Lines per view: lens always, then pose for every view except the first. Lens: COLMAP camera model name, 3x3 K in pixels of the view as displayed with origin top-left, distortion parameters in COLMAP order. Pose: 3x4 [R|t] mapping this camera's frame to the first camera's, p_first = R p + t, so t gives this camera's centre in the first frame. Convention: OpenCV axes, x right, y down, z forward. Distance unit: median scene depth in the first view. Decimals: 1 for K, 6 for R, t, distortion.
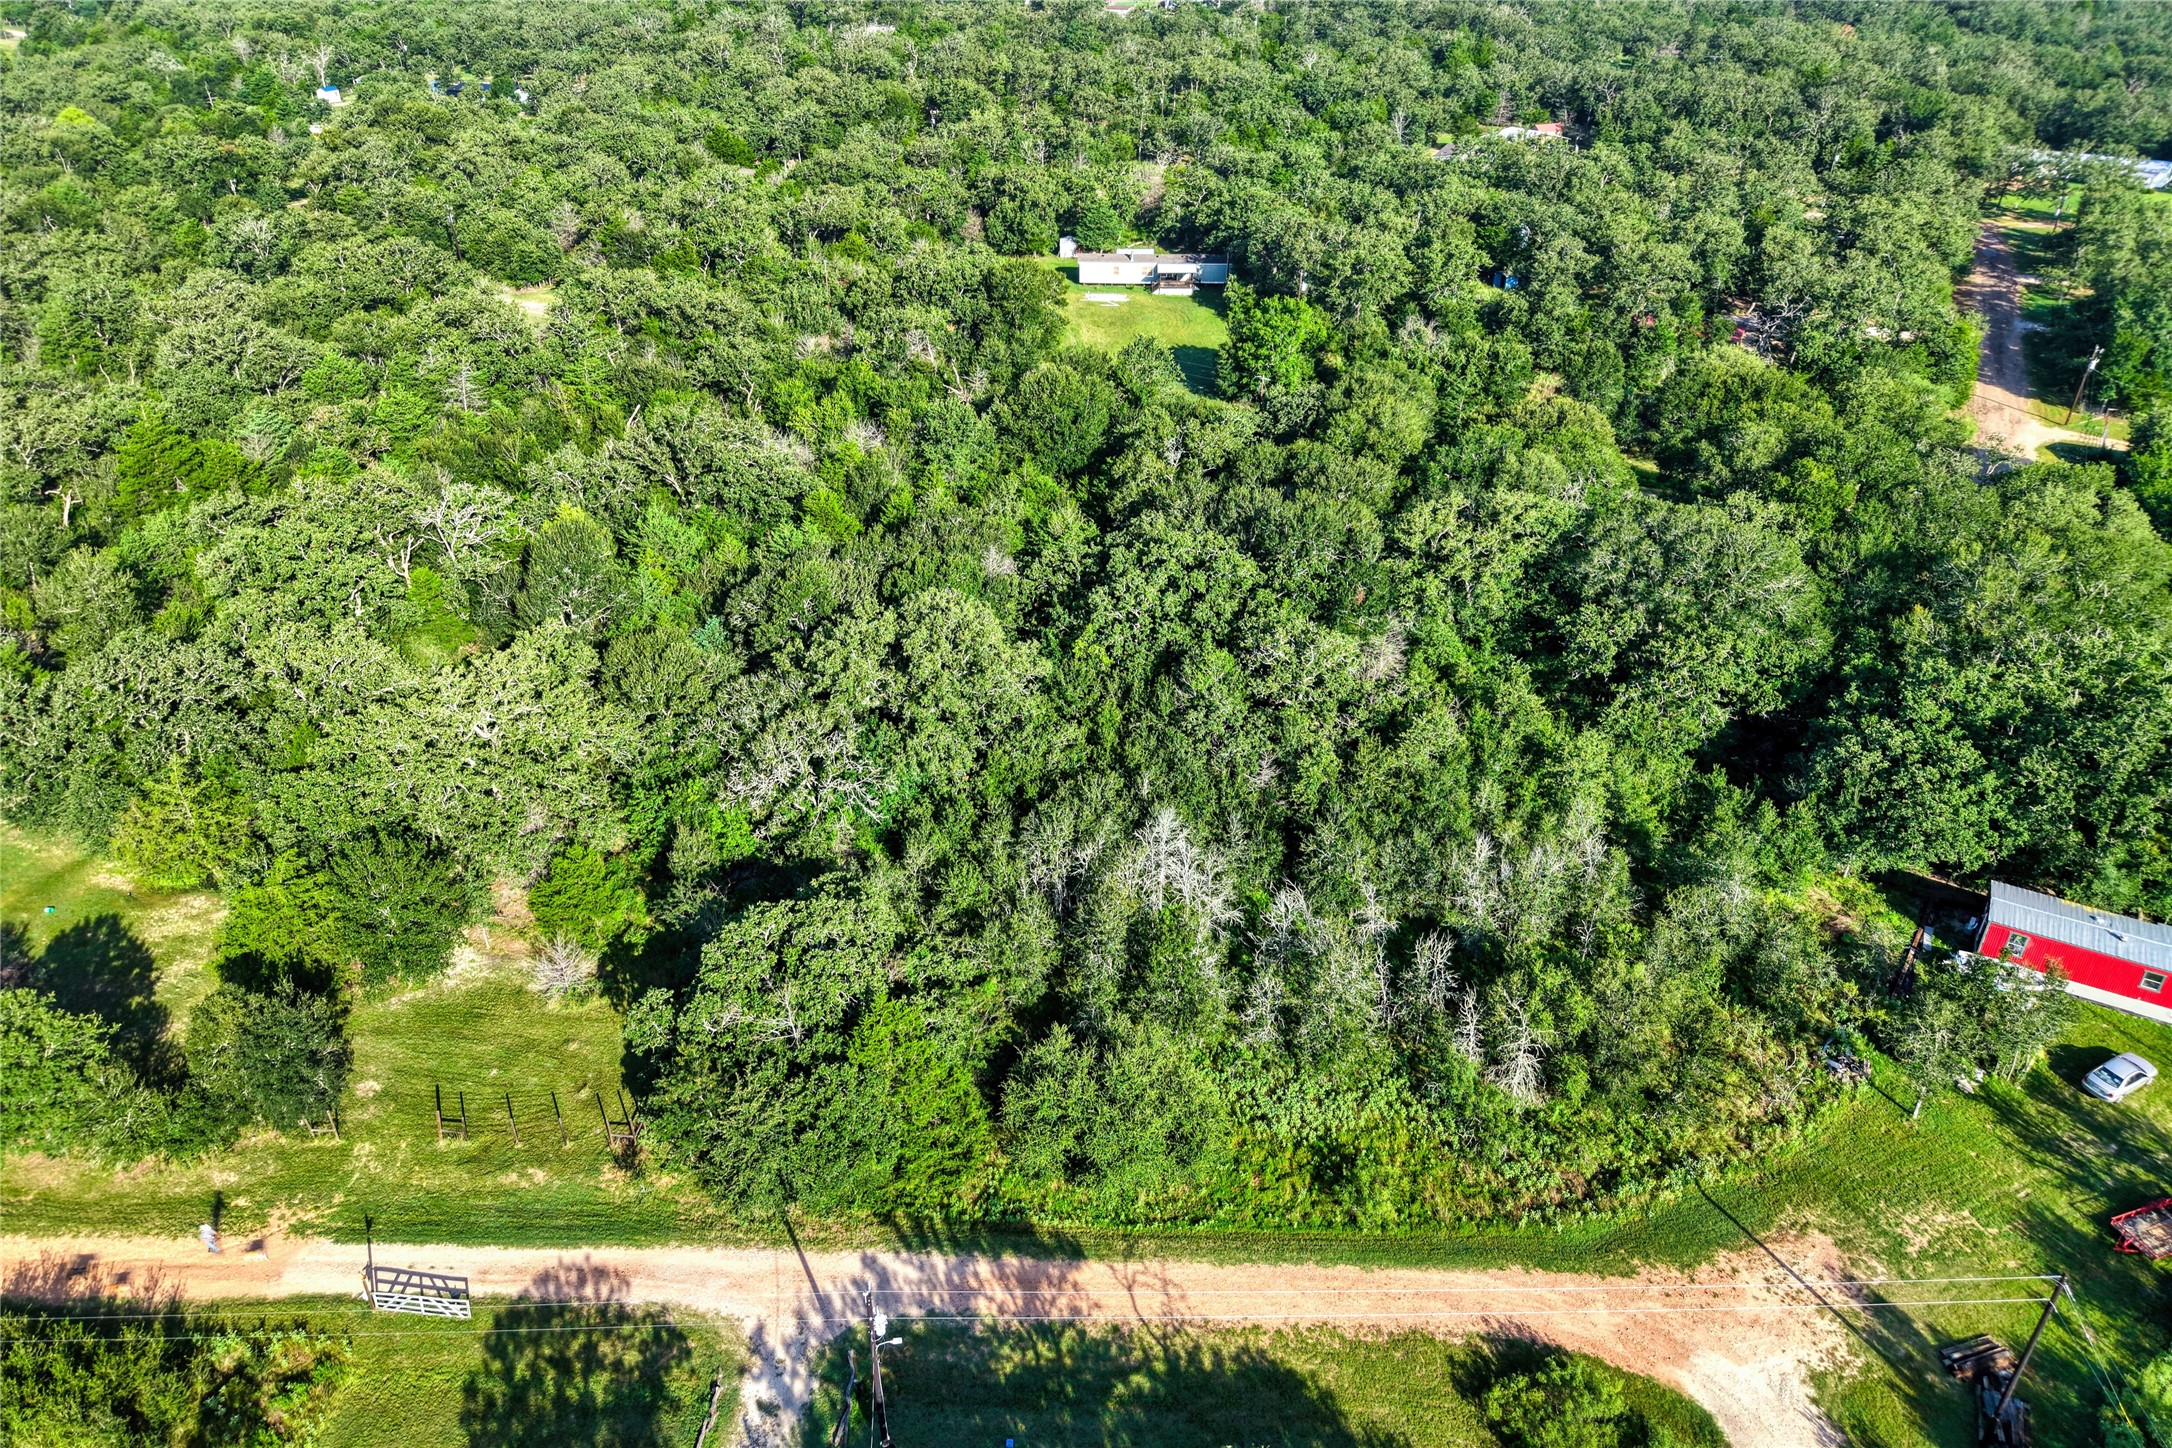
lens RADIAL K [[1466.7, 0, 1093.8], [0, 1466.7, 615.6], [0, 0, 1]] dist [0.032609, -0.036871]
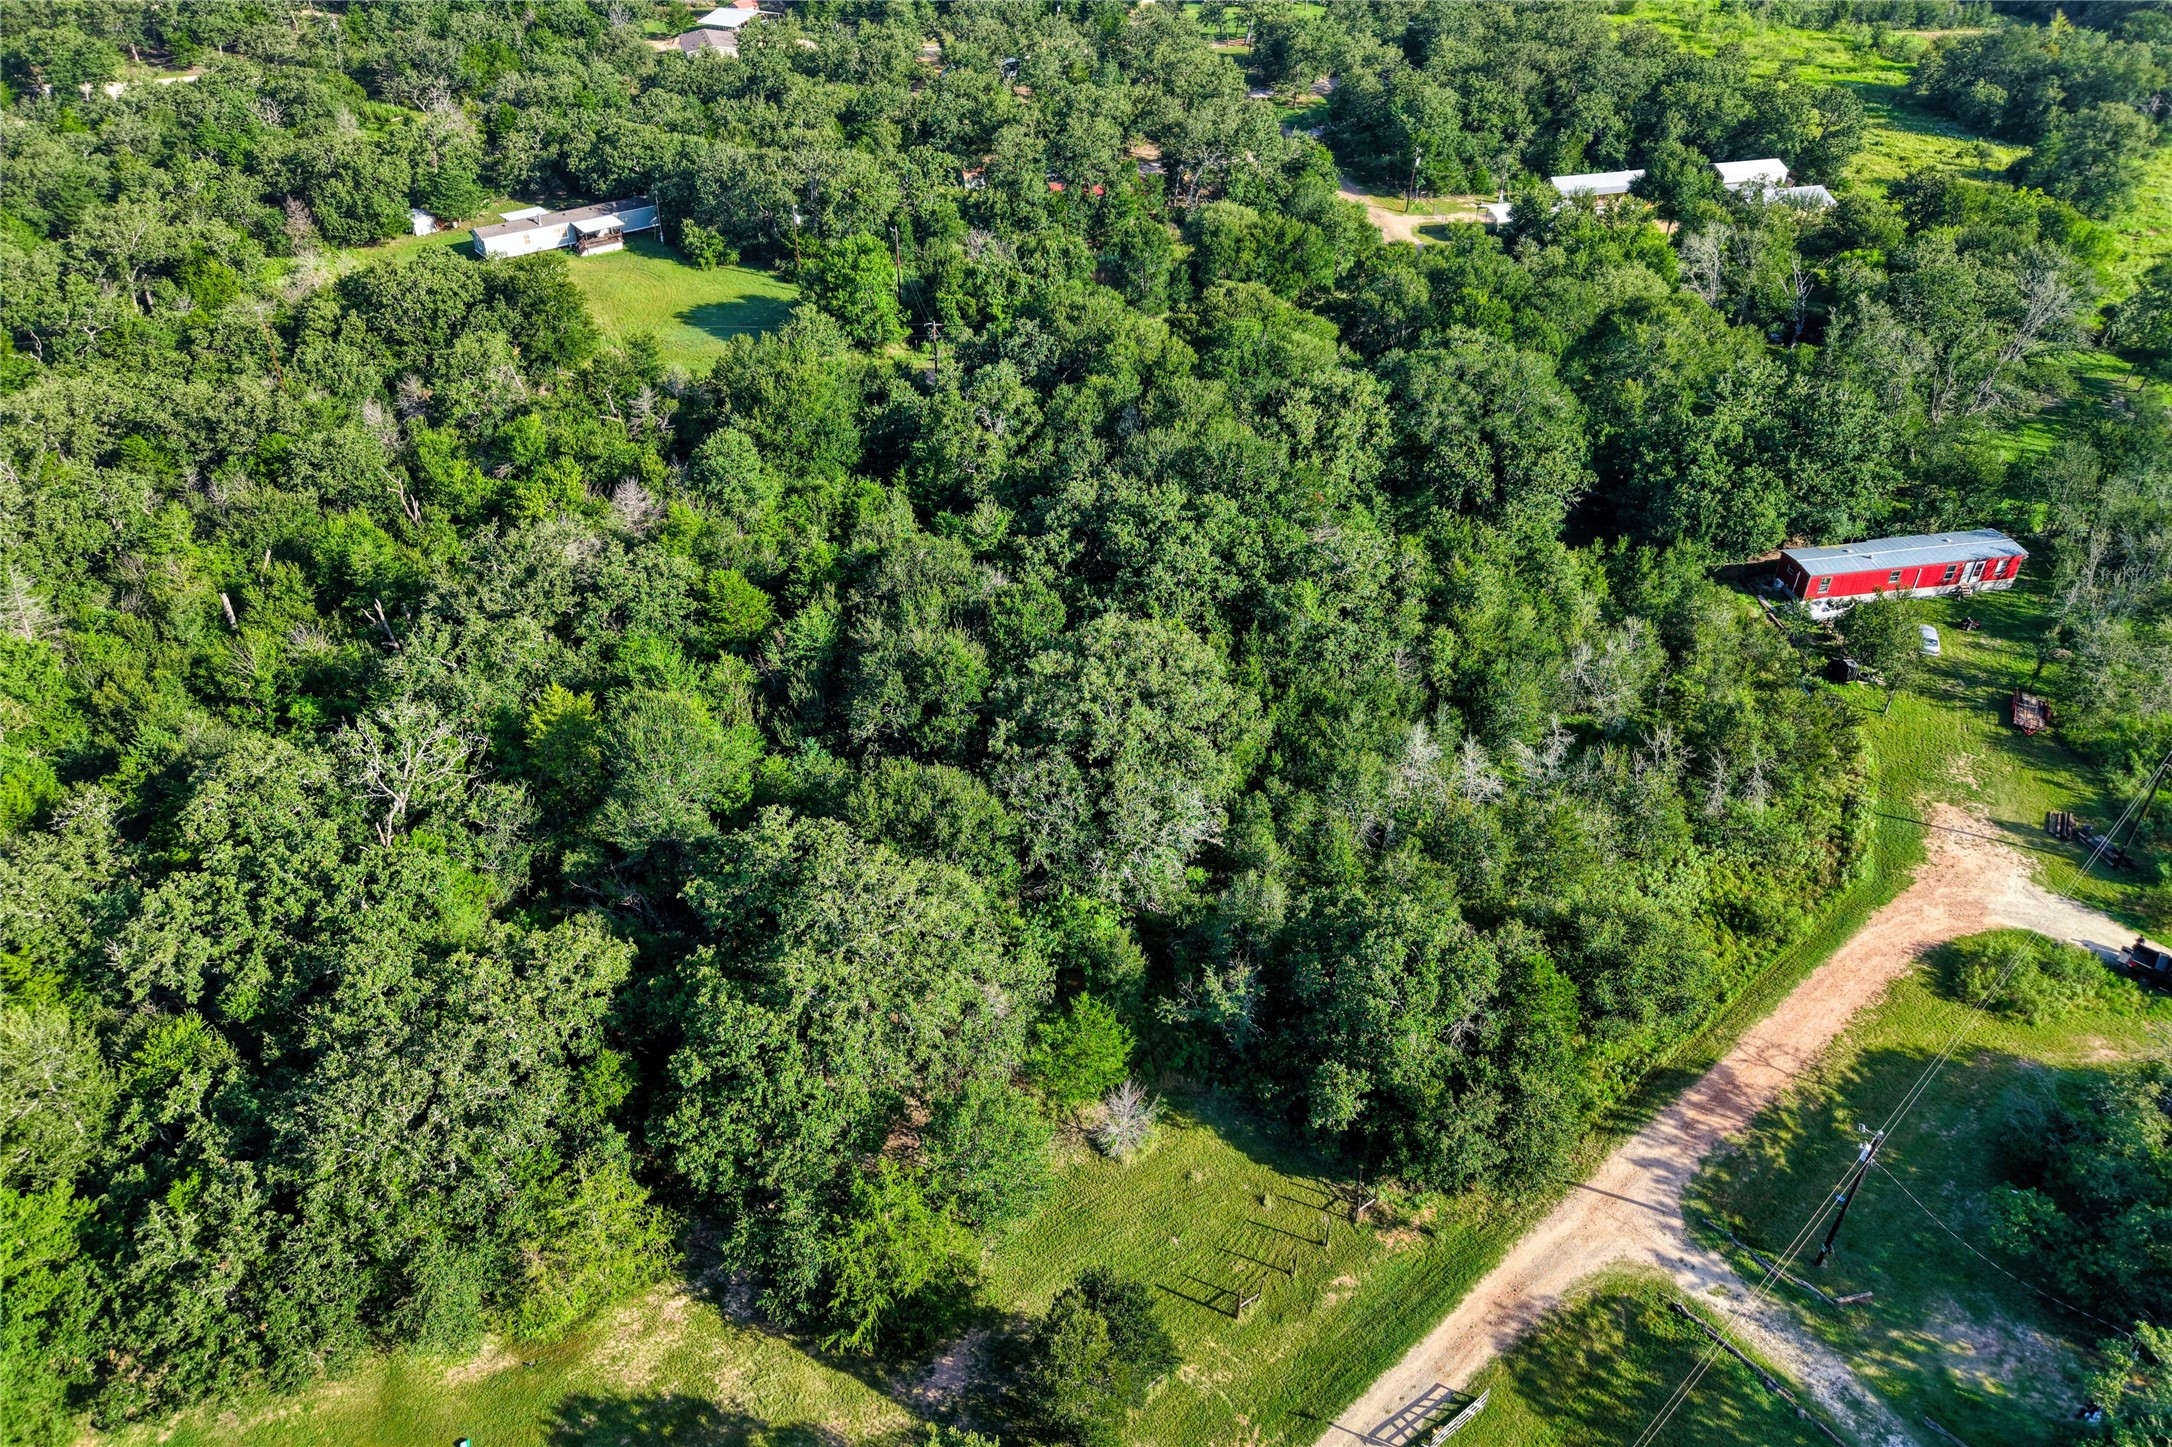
lens RADIAL K [[1466.7, 0, 1093.8], [0, 1466.7, 615.1], [0, 0, 1]] dist [0.032609, -0.036871]
pose [[0.763100, -0.345737, 0.546026, -0.934035], [0.291026, 0.938196, 0.187330, -0.295920], [-0.577046, 0.015957, 0.816556, 0.281392]]
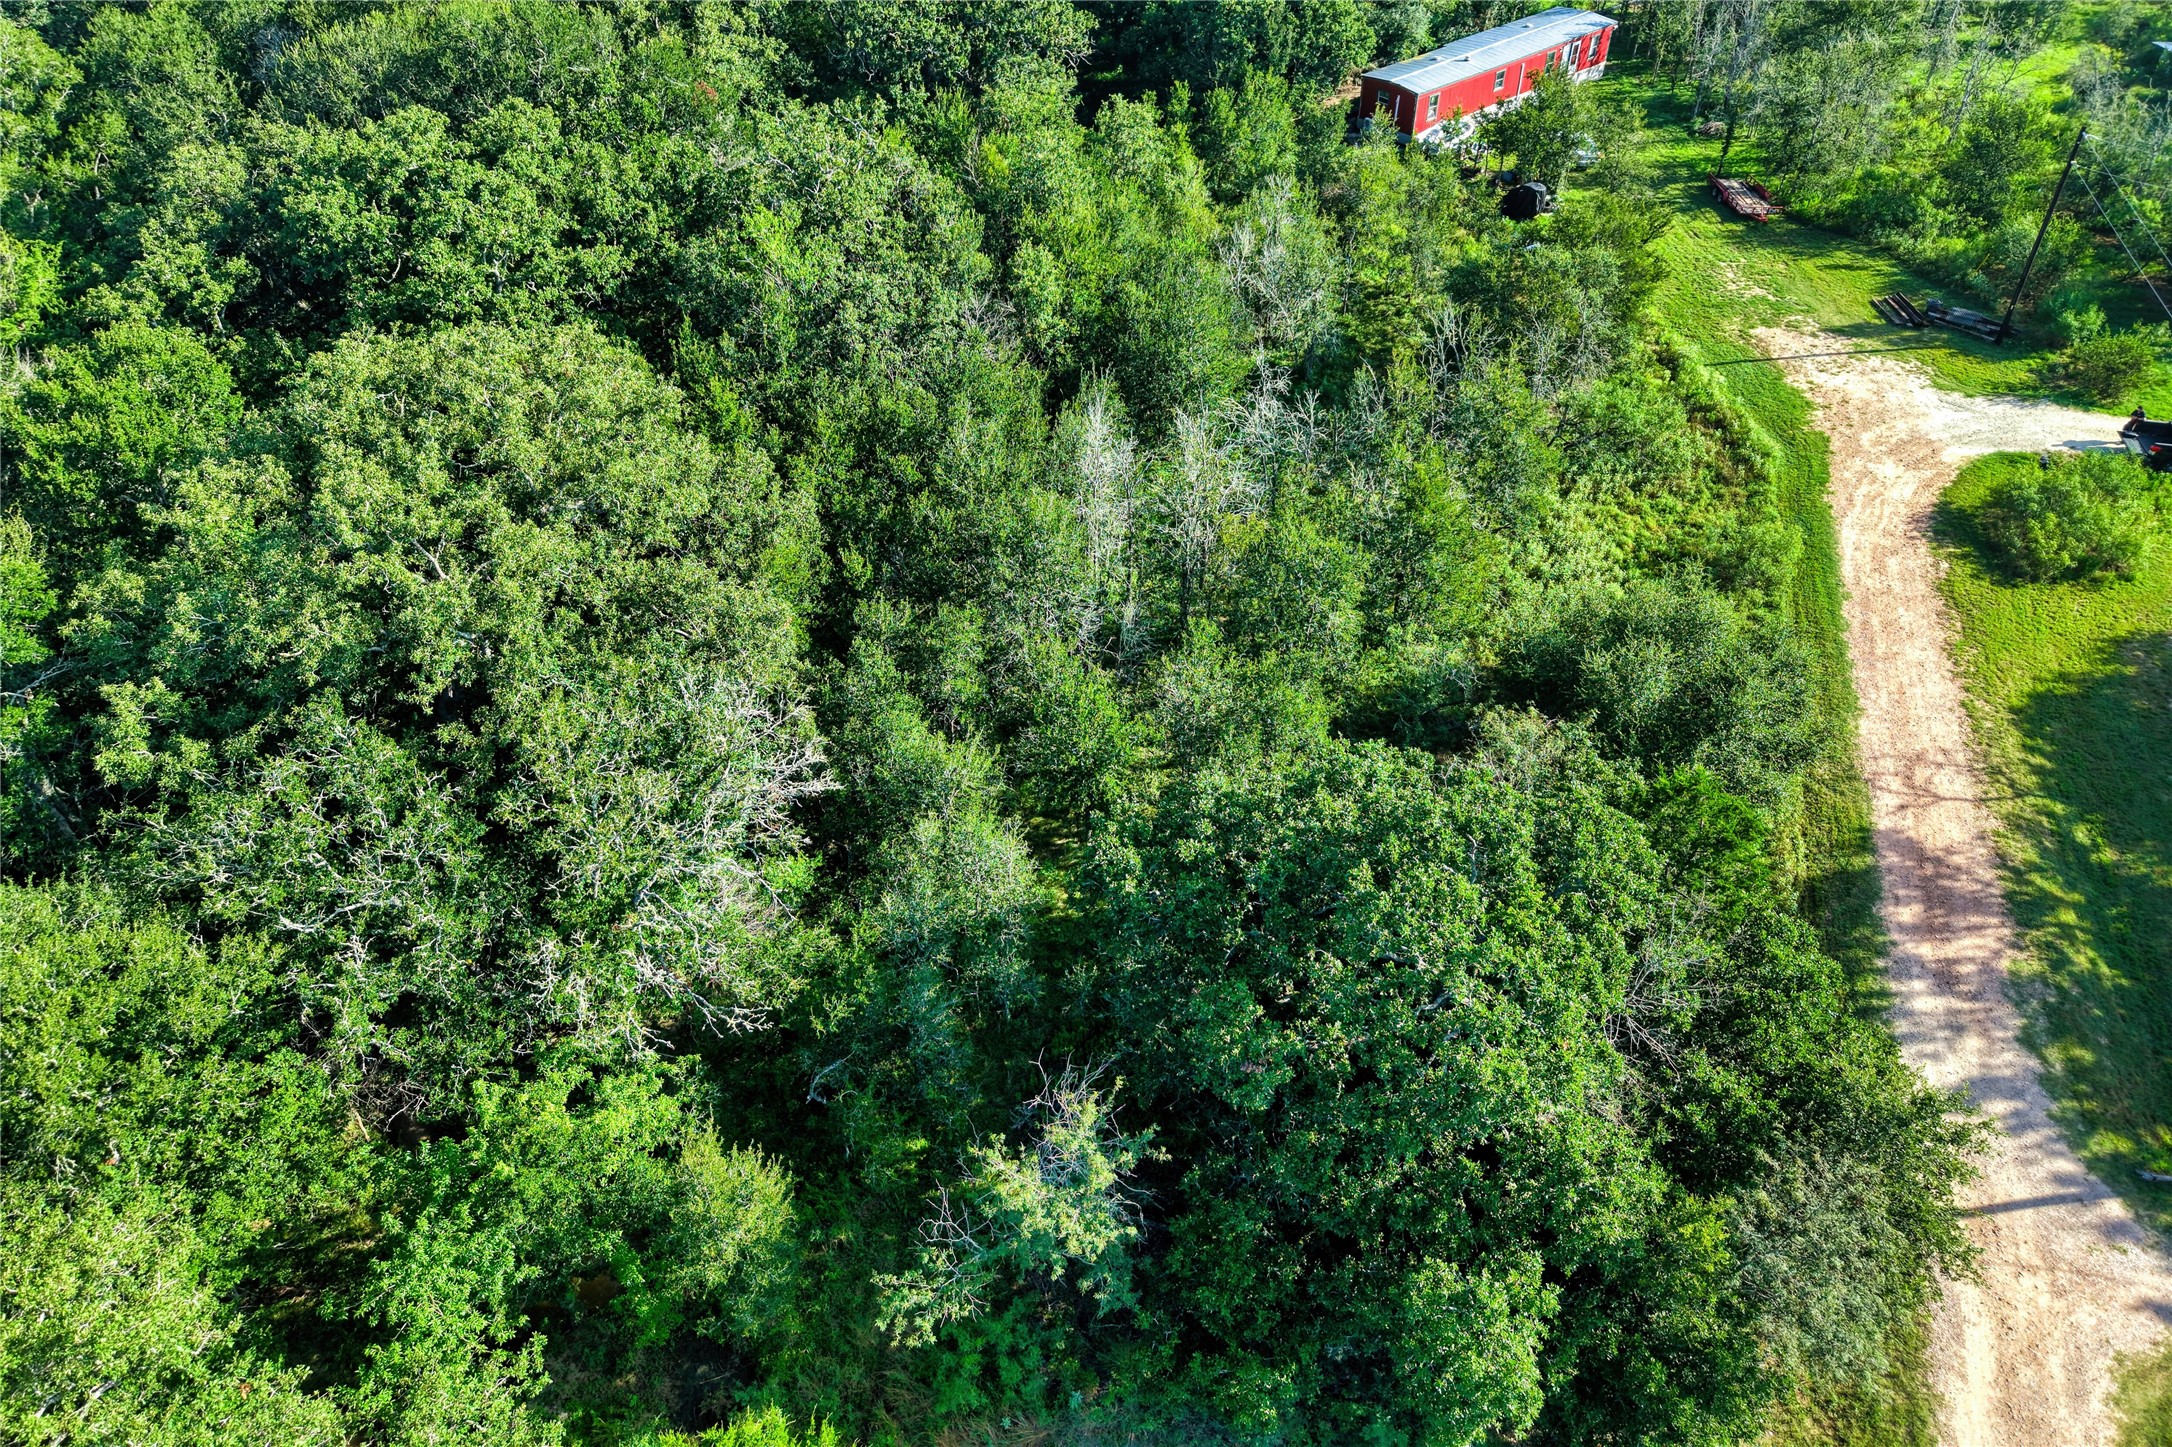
lens RADIAL K [[1466.7, 0, 1093.8], [0, 1466.7, 615.1], [0, 0, 1]] dist [0.032609, -0.036871]
pose [[0.325006, -0.594368, 0.735594, -0.526310], [0.427414, 0.786165, 0.446387, -0.072504], [-0.843617, 0.169324, 0.509549, 0.929271]]
